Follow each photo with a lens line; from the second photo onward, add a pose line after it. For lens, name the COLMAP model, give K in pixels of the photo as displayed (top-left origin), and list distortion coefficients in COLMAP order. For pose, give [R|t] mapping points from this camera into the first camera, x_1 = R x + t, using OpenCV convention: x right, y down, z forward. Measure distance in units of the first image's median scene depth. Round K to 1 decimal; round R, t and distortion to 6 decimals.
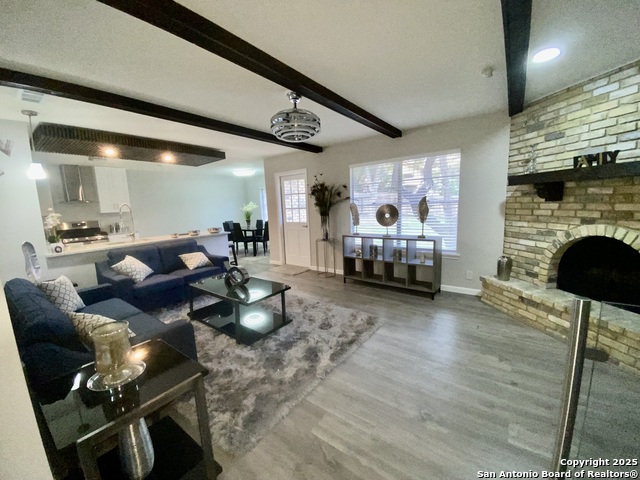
lens RADIAL K [[256.0, 0, 318.3], [0, 256.0, 239.9], [0, 0, 1]] dist [0.023640, -0.021221]
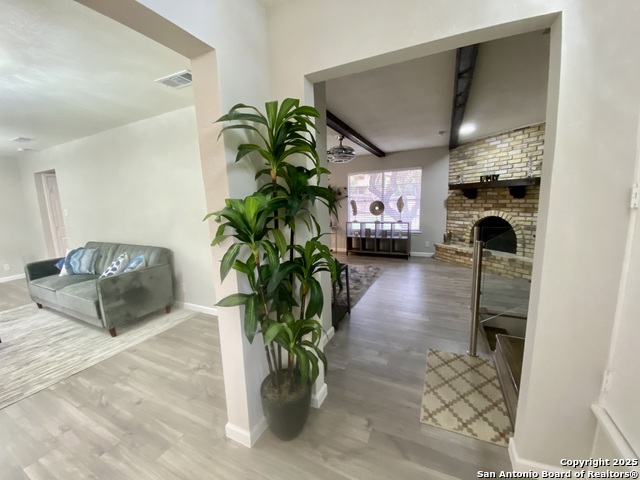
lens RADIAL K [[256.0, 0, 318.3], [0, 256.0, 239.9], [0, 0, 1]] dist [0.023640, -0.021221]
pose [[0.982235, -0.021085, 0.186464, -0.502109], [0.020241, 0.999774, 0.006428, 0.105676], [-0.186558, -0.002539, 0.982441, -0.592149]]
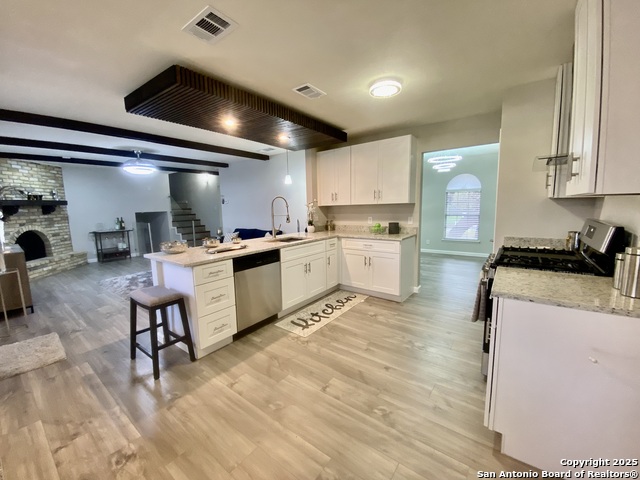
lens RADIAL K [[256.0, 0, 318.3], [0, 256.0, 239.9], [0, 0, 1]] dist [0.023640, -0.021221]
pose [[-0.997940, 0.061750, 0.017400, -1.227917], [0.064154, 0.960973, 0.269102, -0.308304], [-0.000104, 0.269664, -0.962955, 2.609555]]
